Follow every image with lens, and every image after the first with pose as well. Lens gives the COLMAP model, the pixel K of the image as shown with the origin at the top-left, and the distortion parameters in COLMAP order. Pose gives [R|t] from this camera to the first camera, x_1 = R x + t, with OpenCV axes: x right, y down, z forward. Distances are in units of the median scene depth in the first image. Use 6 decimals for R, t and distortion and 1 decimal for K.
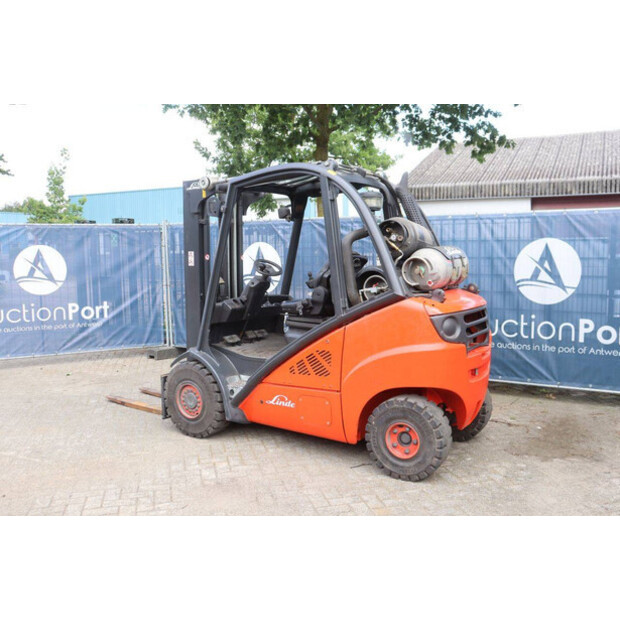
lens RADIAL K [[596.2, 0, 305.0], [0, 596.2, 303.6], [0, 0, 1]] dist [-0.062173, 0.000000]
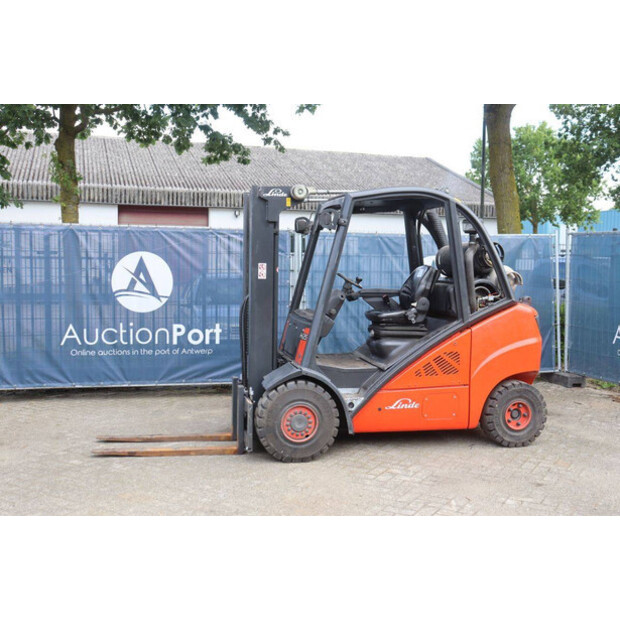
lens RADIAL K [[688.8, 0, 313.5], [0, 688.8, 306.8], [0, 0, 1]] dist [-0.013810, 0.000000]
pose [[0.690761, -0.030901, 0.722422, -0.935166], [0.048043, 0.998840, -0.003213, -0.014387], [-0.721485, 0.036927, 0.691445, 0.223981]]
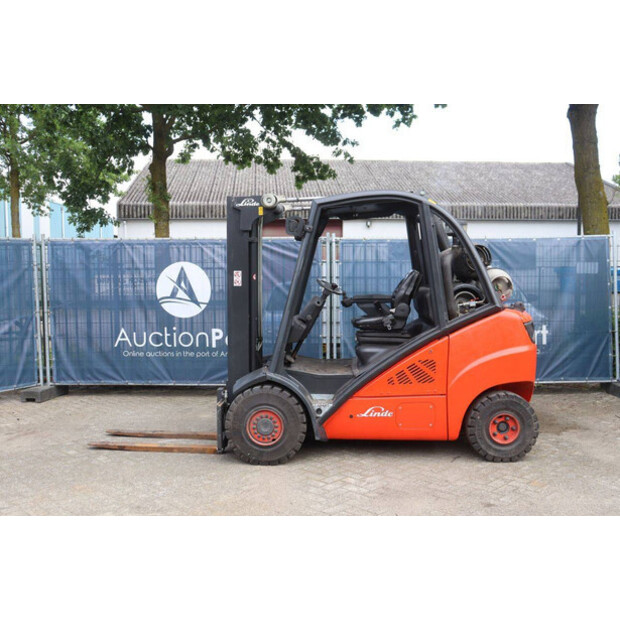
lens RADIAL K [[642.2, 0, 311.8], [0, 642.2, 307.1], [0, 0, 1]] dist [-0.040929, 0.000000]
pose [[0.850371, -0.027352, 0.525472, -0.651421], [0.045976, 0.998691, -0.022418, -0.001997], [-0.524171, 0.043223, 0.850516, 0.076394]]
